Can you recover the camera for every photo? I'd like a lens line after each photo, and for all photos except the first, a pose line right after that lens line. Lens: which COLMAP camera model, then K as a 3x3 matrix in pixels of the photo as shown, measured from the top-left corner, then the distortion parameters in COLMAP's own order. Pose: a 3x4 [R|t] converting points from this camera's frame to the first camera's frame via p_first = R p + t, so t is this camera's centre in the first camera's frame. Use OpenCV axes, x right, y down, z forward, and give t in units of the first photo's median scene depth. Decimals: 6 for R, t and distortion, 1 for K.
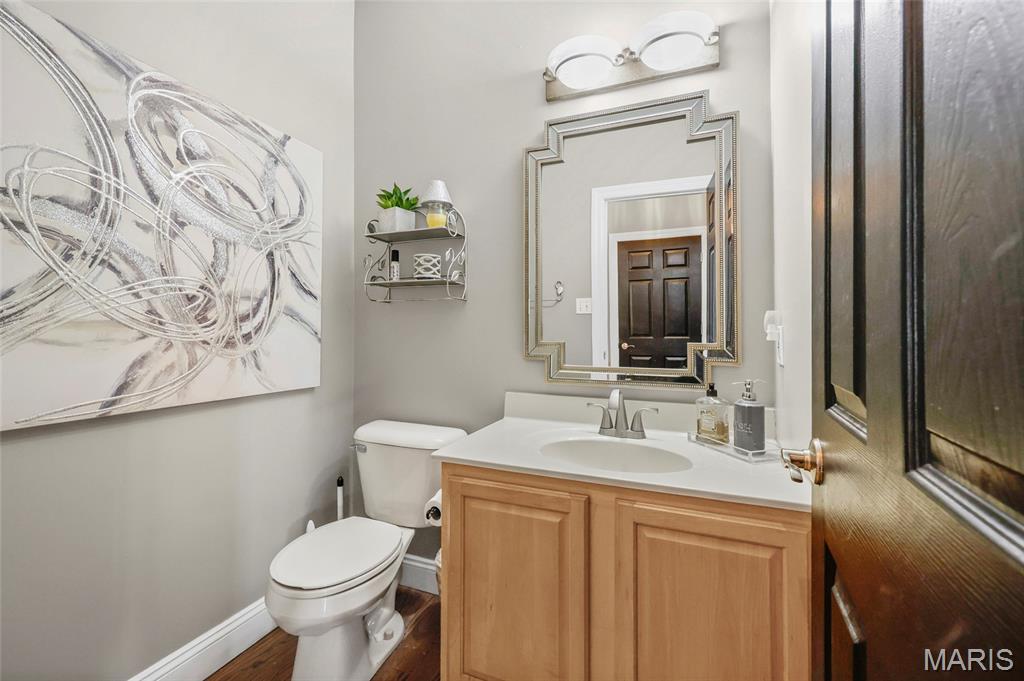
lens RADIAL K [[417.6, 0, 516.0], [0, 417.6, 342.5], [0, 0, 1]] dist [0.000344, 0.000217]
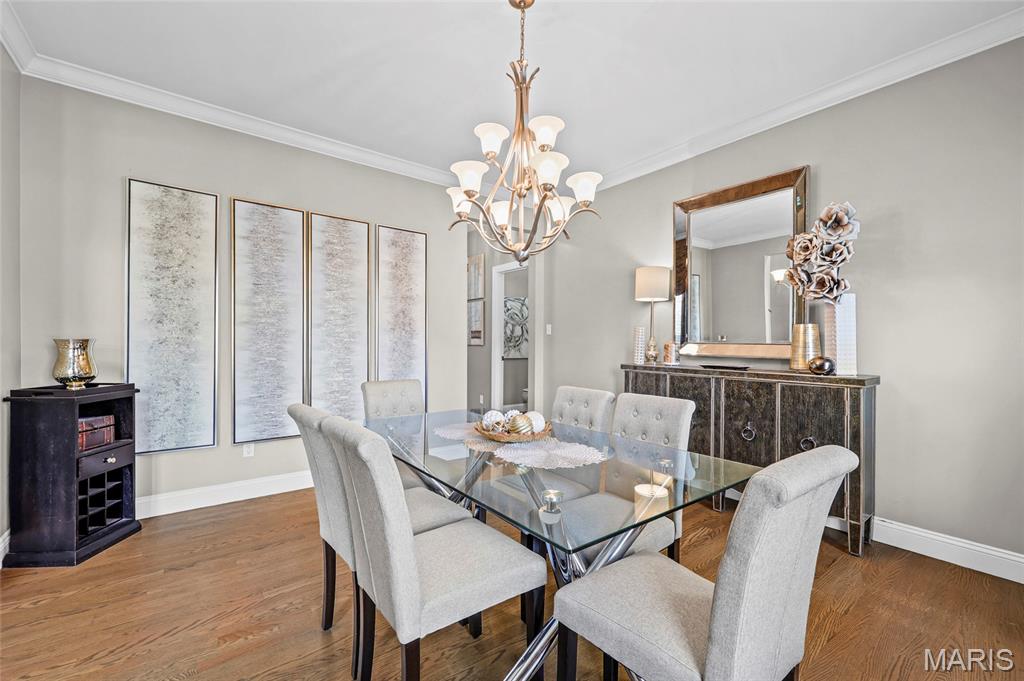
lens RADIAL K [[417.6, 0, 516.0], [0, 417.6, 342.5], [0, 0, 1]] dist [0.000344, 0.000217]
pose [[0.862154, 0.006811, -0.506601, 1.557272], [-0.008470, 0.999964, -0.000971, -0.035066], [0.506576, 0.005128, 0.862180, -2.768554]]
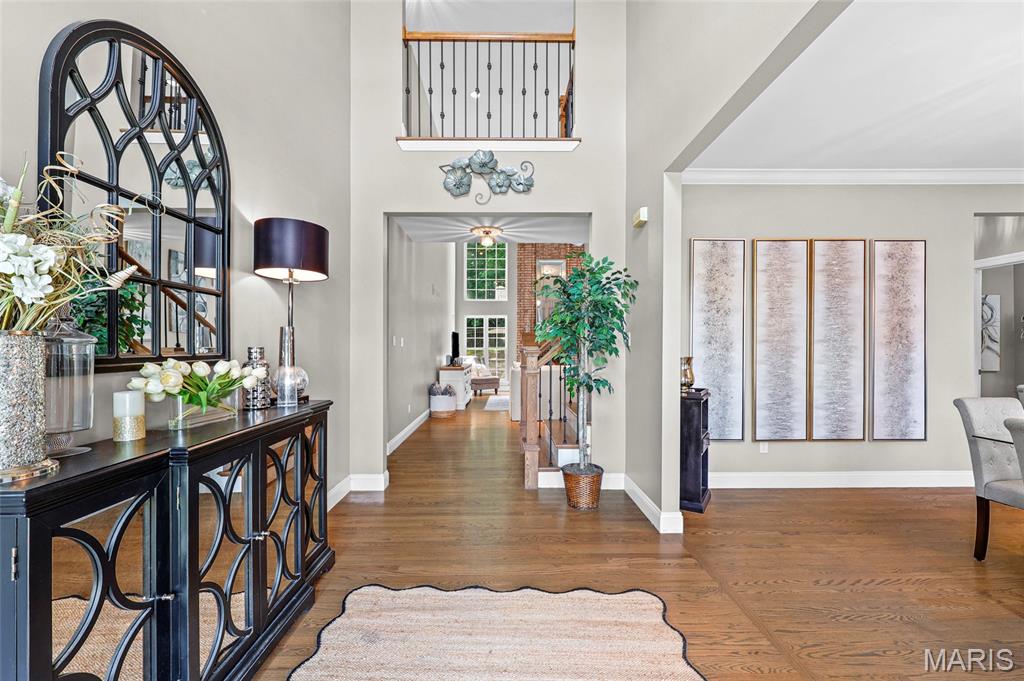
lens RADIAL K [[416.8, 0, 496.5], [0, 416.8, 349.0], [0, 0, 1]] dist [-0.000708, -0.000166]
pose [[0.380385, -0.000622, -0.924828, 1.072036], [0.004341, 0.999990, 0.001113, -0.084213], [0.924818, -0.004438, 0.380384, -4.014818]]
